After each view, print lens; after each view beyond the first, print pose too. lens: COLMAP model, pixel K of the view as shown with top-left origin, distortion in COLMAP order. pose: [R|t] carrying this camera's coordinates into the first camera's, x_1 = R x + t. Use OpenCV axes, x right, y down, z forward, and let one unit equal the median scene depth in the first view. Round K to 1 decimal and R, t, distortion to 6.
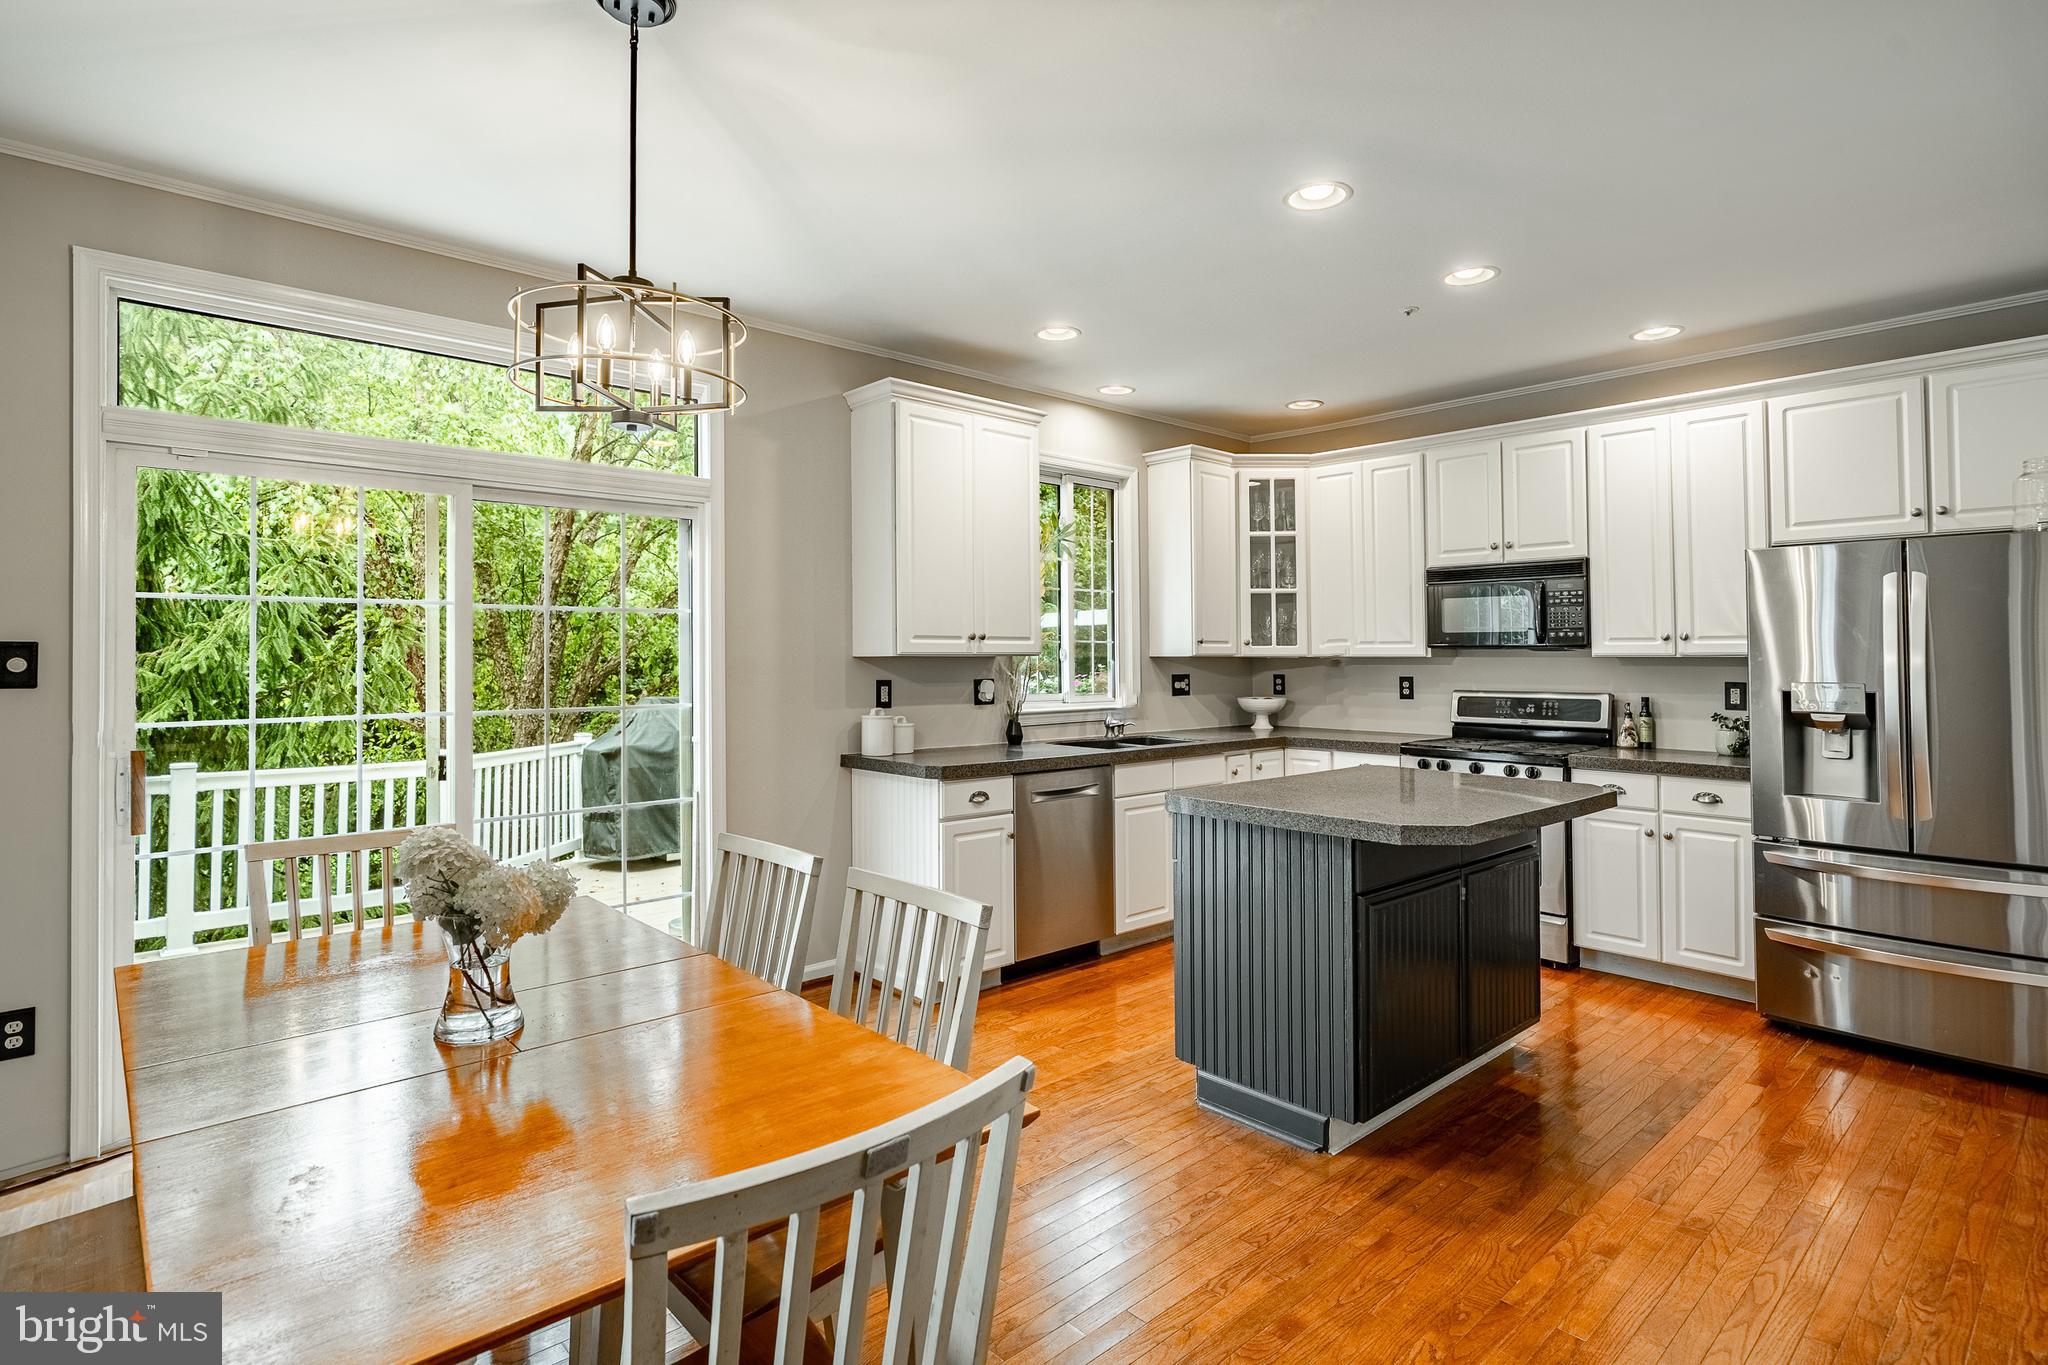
lens RADIAL K [[1025.0, 0, 1024.0], [0, 1025.0, 682.5], [0, 0, 1]] dist [0.000263, 0.000035]
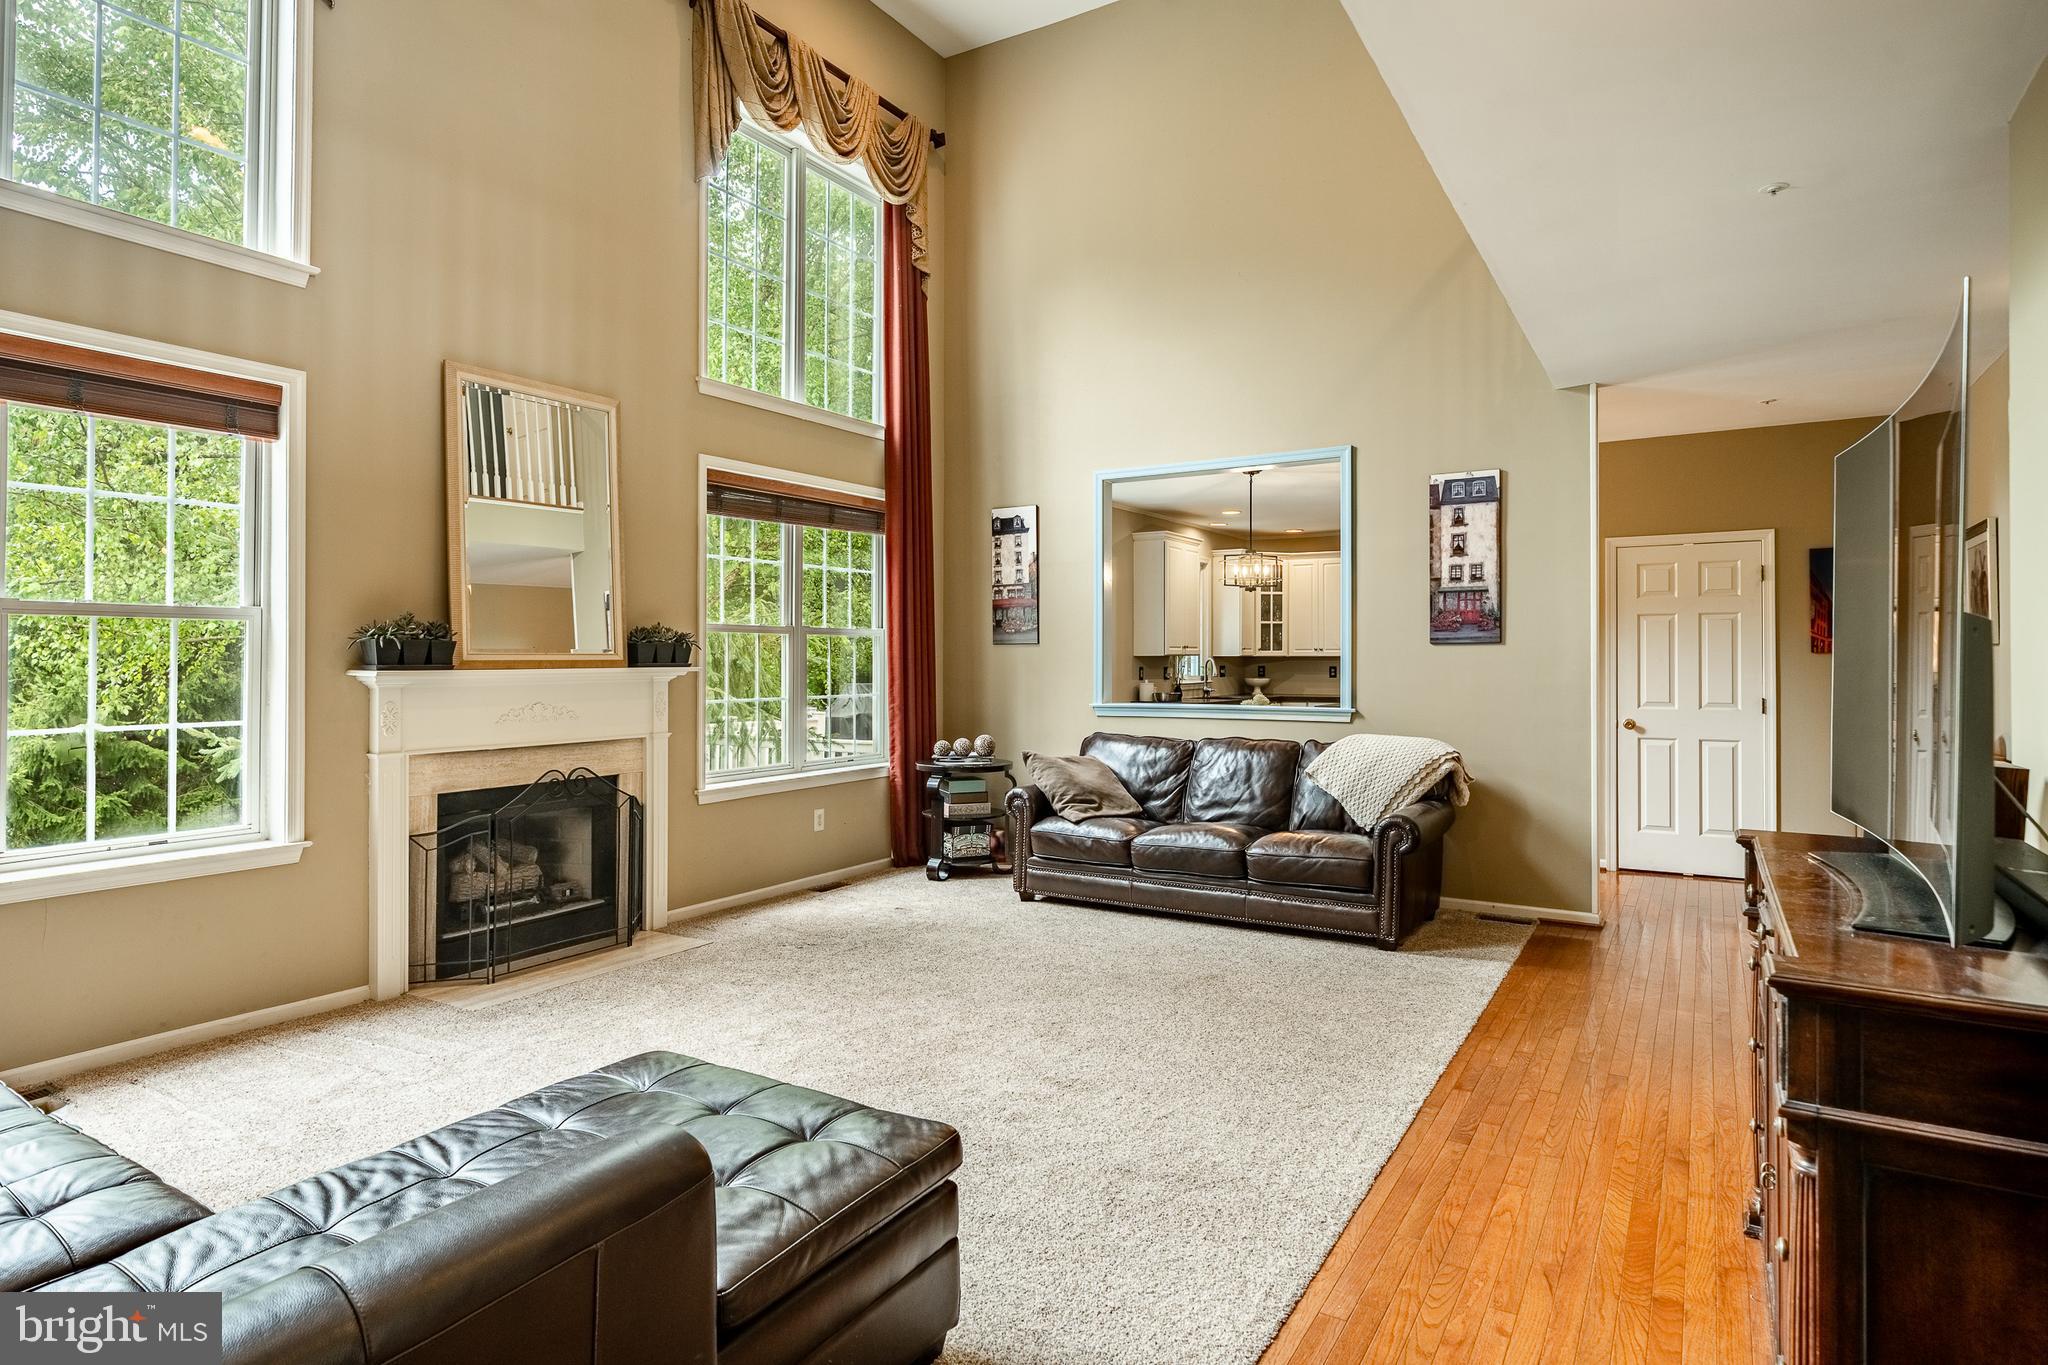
lens RADIAL K [[1130.3, 0, 1012.4], [0, 1130.3, 663.2], [0, 0, 1]] dist [-0.000958, -0.000511]
pose [[0.962241, -0.003523, 0.272177, -0.909095], [0.009901, 0.999708, -0.022064, 0.034167], [-0.272020, 0.023925, 0.961994, -1.040923]]
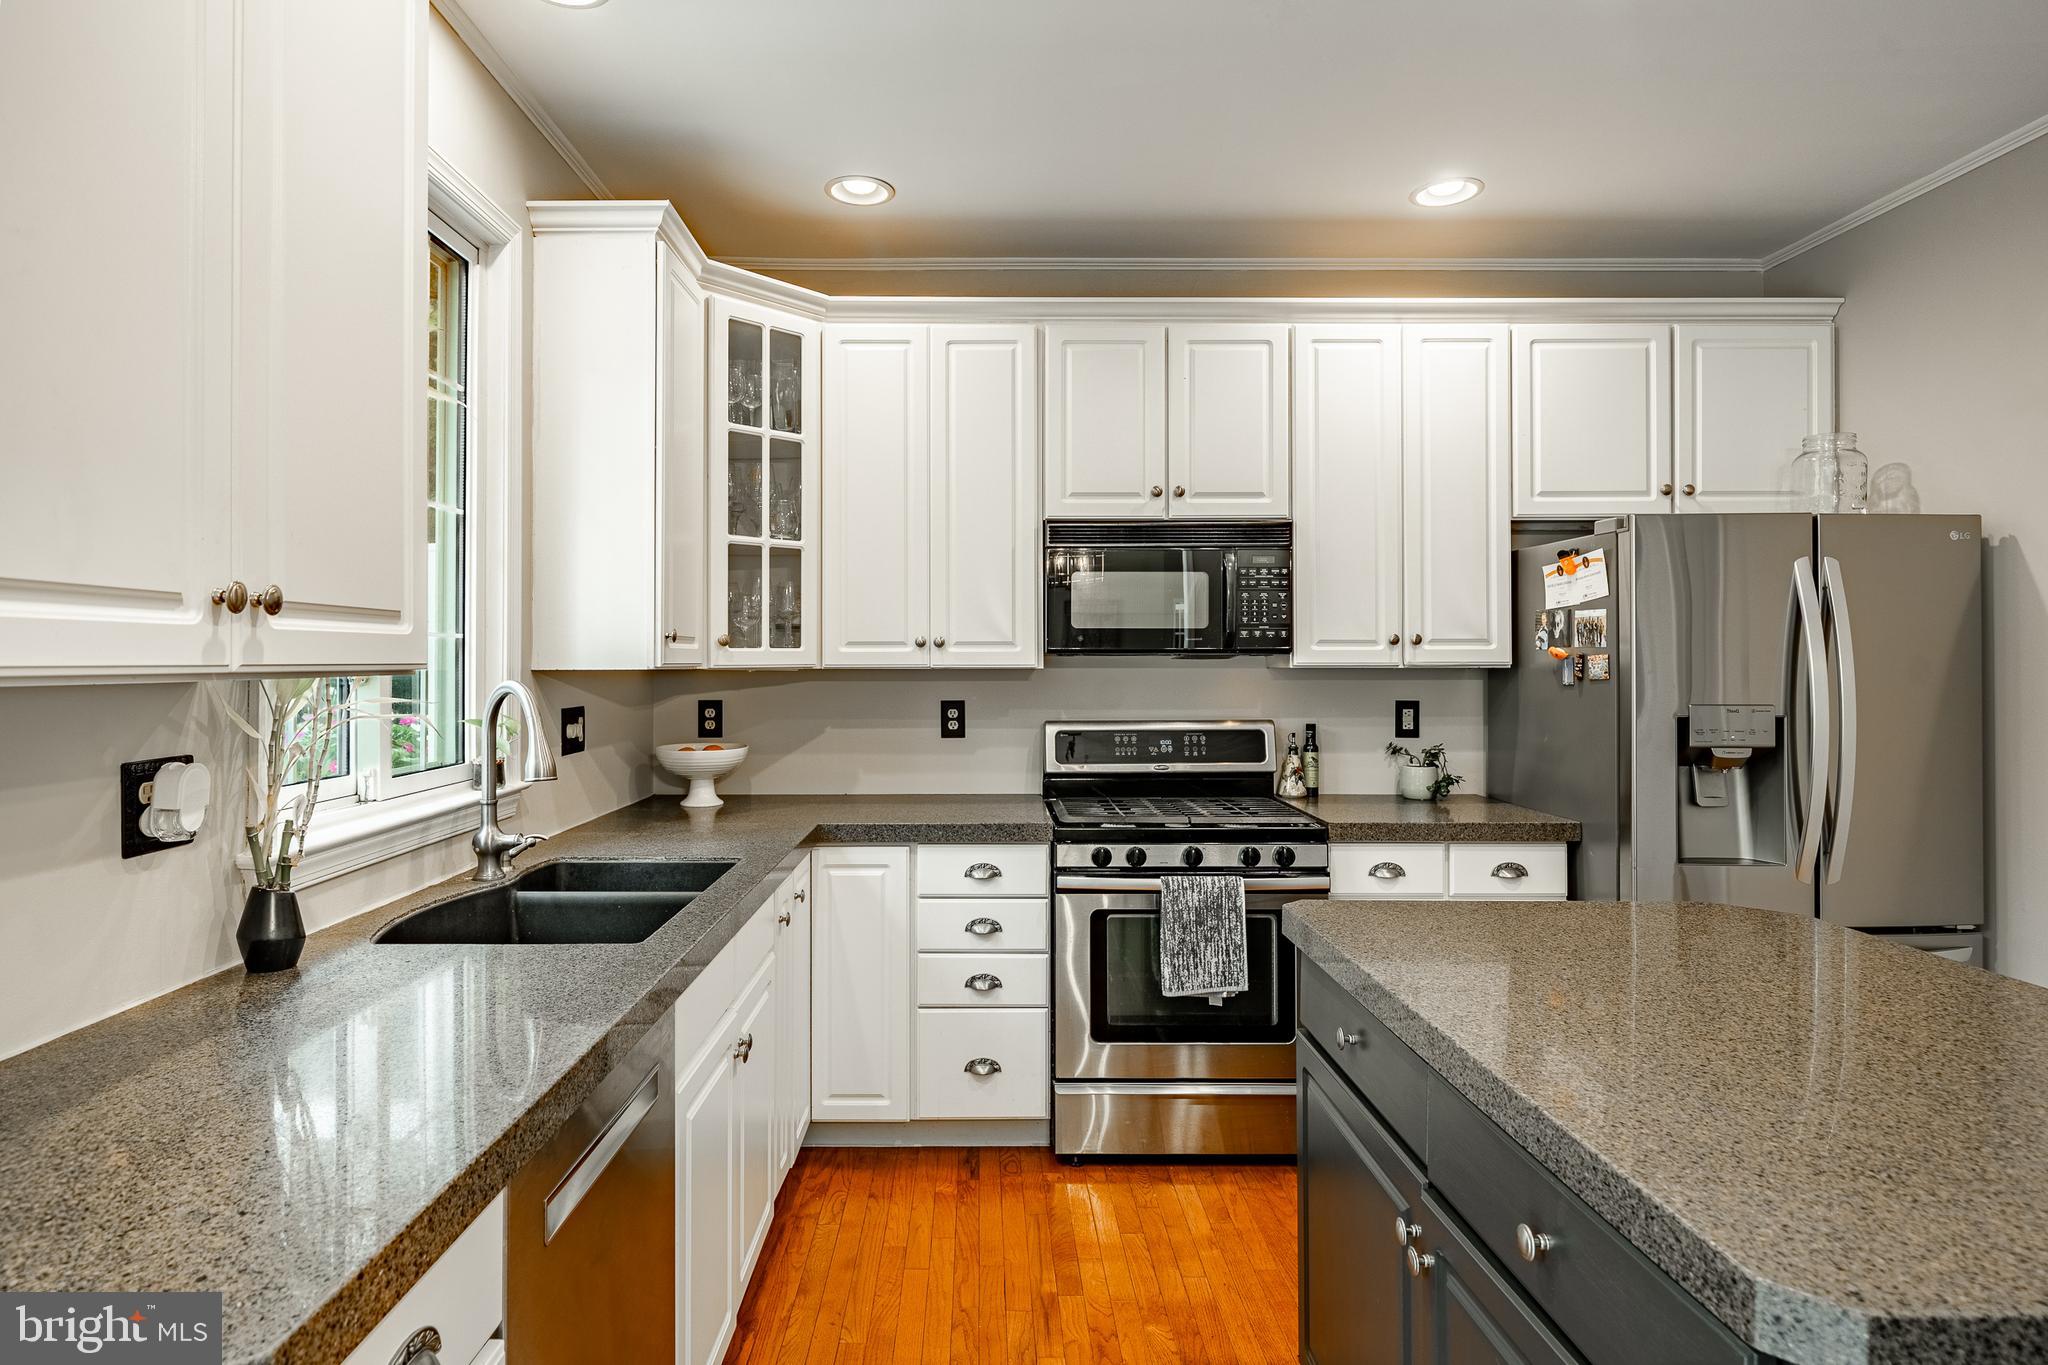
lens RADIAL K [[1096.3, 0, 977.2], [0, 1096.3, 649.4], [0, 0, 1]] dist [0.001026, -0.000215]
pose [[0.676136, 0.006887, 0.736745, -0.103428], [0.019922, 0.999420, -0.027626, -0.019470], [-0.736508, 0.033356, 0.675606, 0.606473]]
